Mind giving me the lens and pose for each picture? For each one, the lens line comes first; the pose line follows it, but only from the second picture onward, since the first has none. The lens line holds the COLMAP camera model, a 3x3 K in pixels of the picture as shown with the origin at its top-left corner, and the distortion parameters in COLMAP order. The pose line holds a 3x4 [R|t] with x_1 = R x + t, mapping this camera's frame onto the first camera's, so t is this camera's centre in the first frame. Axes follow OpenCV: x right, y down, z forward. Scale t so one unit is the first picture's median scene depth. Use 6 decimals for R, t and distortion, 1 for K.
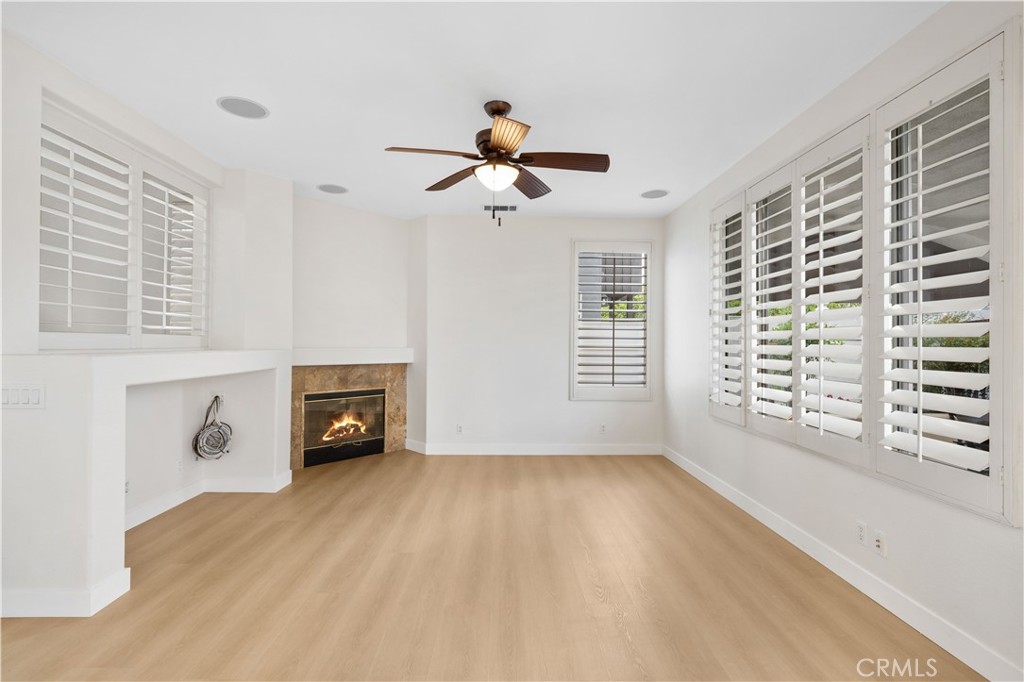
lens RADIAL K [[476.0, 0, 512.0], [0, 476.0, 341.0], [0, 0, 1]] dist [-0.000705, -0.000056]
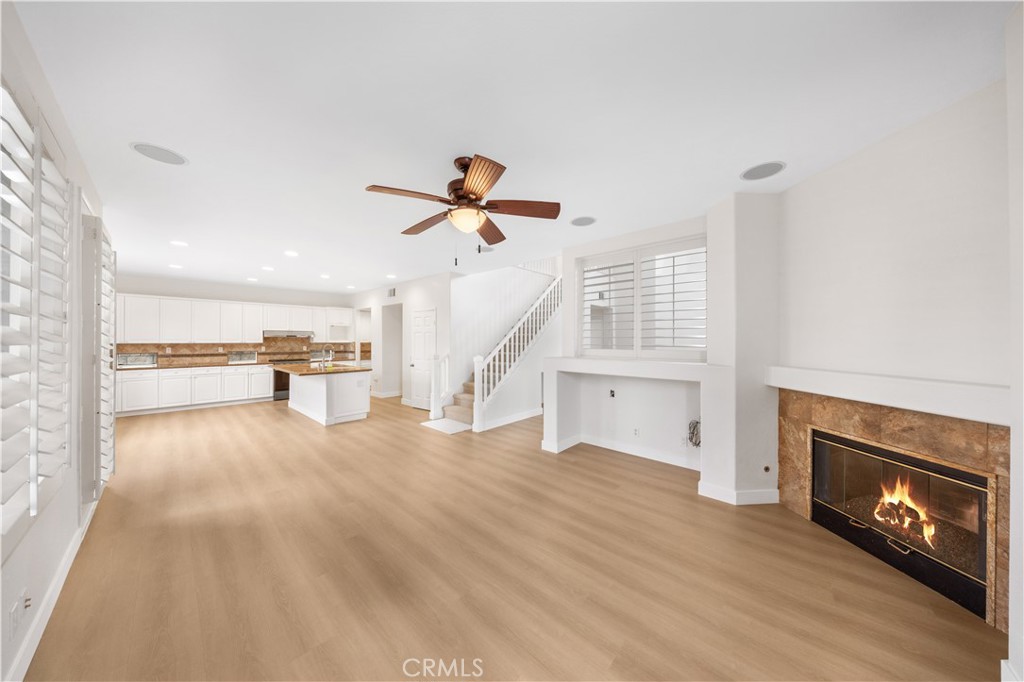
lens RADIAL K [[314.4, 0, 512.0], [0, 314.4, 341.0], [0, 0, 1]] dist [0.000459, 0.000031]
pose [[-0.683314, -0.002822, -0.730120, 0.395614], [0.001573, 0.999985, -0.005338, -0.040928], [0.730123, -0.004796, -0.683299, 1.388432]]
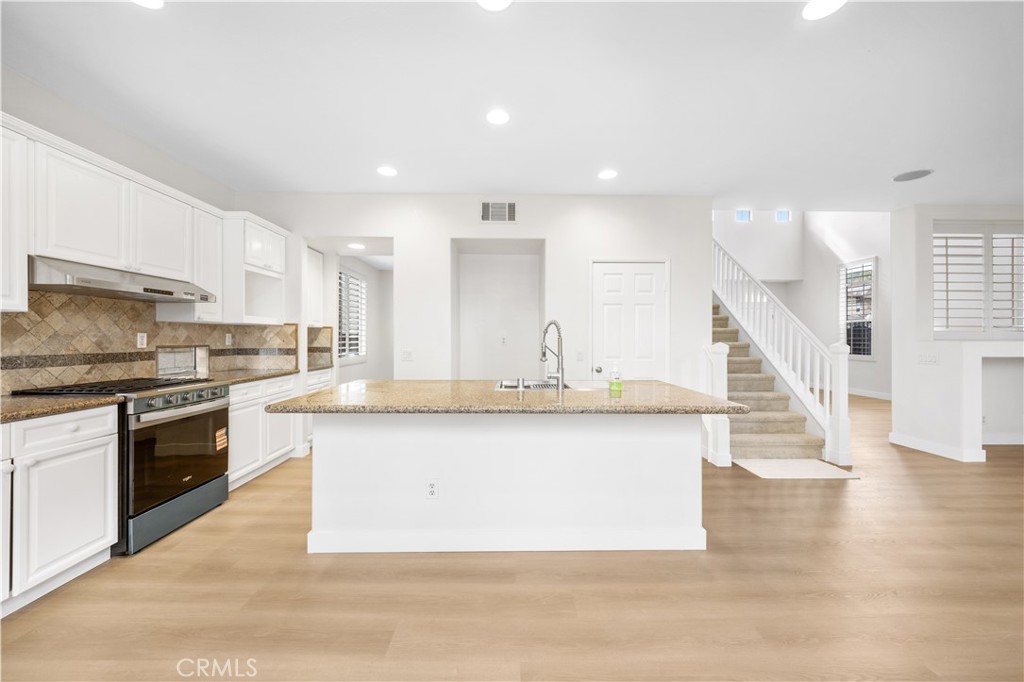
lens RADIAL K [[392.5, 0, 512.0], [0, 392.5, 341.0], [0, 0, 1]] dist [0.001422, 0.000260]
pose [[0.012007, -0.000830, -0.999928, 0.579332], [0.008205, 0.999966, -0.000732, 0.010108], [0.999894, -0.008196, 0.012014, -0.703185]]
